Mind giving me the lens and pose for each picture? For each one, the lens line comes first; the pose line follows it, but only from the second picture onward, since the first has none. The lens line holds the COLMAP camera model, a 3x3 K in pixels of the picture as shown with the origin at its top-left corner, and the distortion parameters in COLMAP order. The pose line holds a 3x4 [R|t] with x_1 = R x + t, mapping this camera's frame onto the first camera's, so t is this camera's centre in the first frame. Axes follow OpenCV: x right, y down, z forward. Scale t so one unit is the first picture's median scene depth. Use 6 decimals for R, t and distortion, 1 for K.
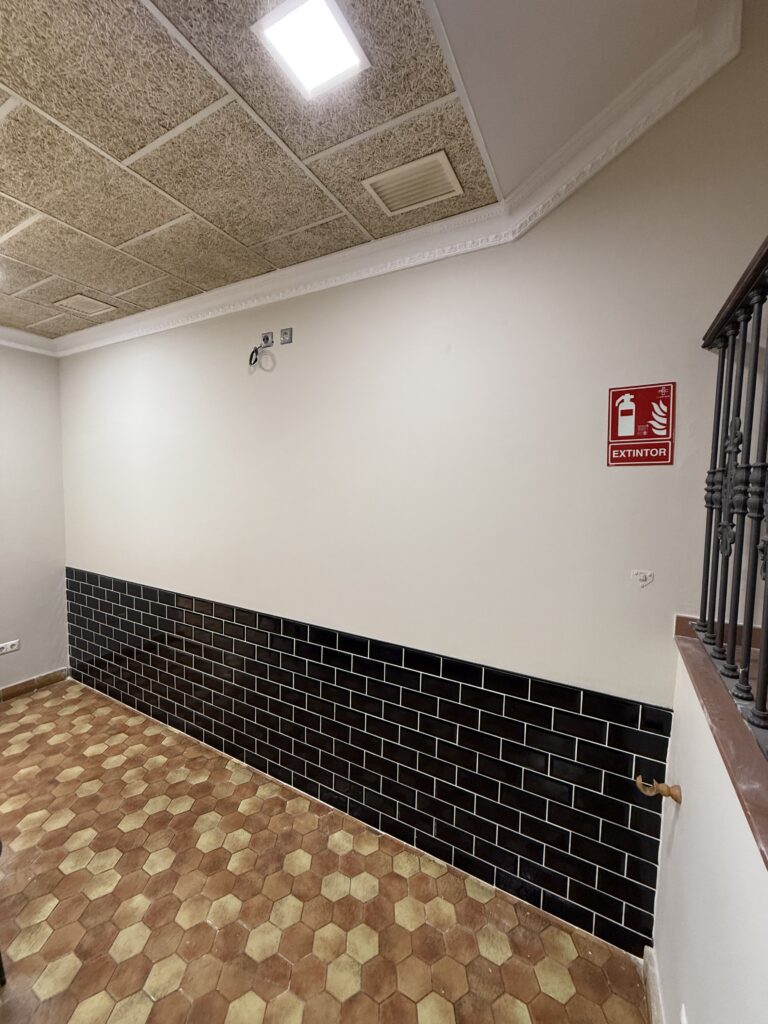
lens RADIAL K [[405.2, 0, 381.8], [0, 405.2, 511.1], [0, 0, 1]] dist [0.000487, -0.000016]
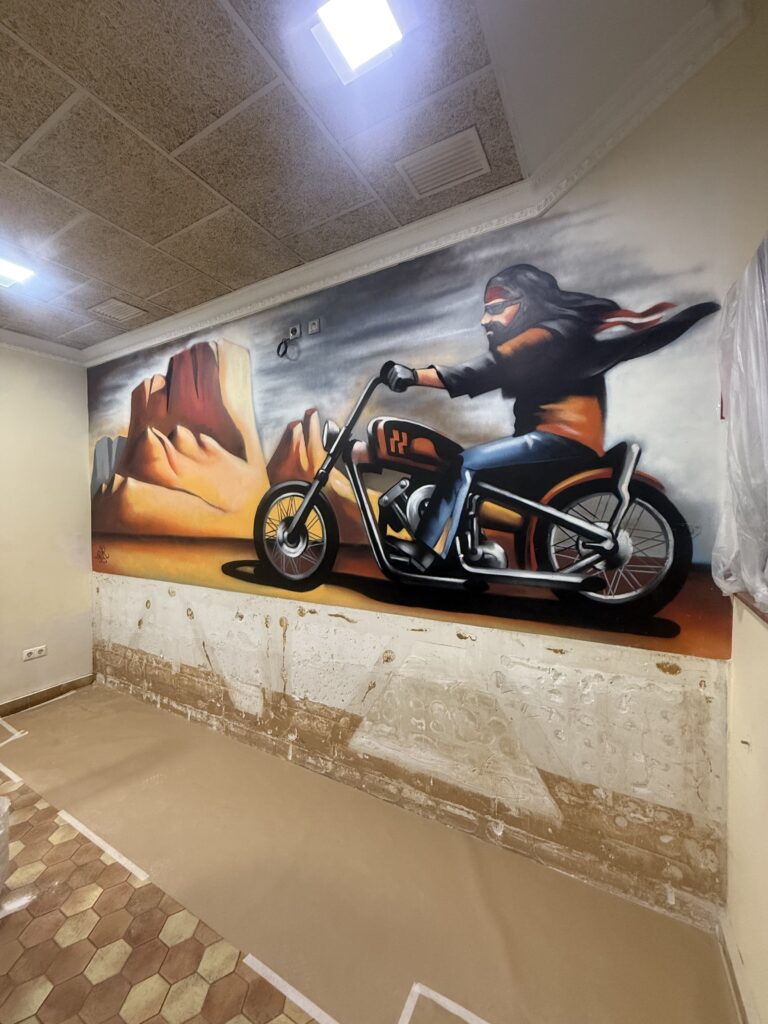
lens RADIAL K [[405.2, 0, 384.2], [0, 405.2, 507.7], [0, 0, 1]] dist [0.000487, -0.000016]
pose [[0.999391, -0.032737, -0.012111, -0.092816], [0.032079, 0.998183, -0.050999, 0.135828], [0.013759, 0.050580, 0.998625, -0.009603]]
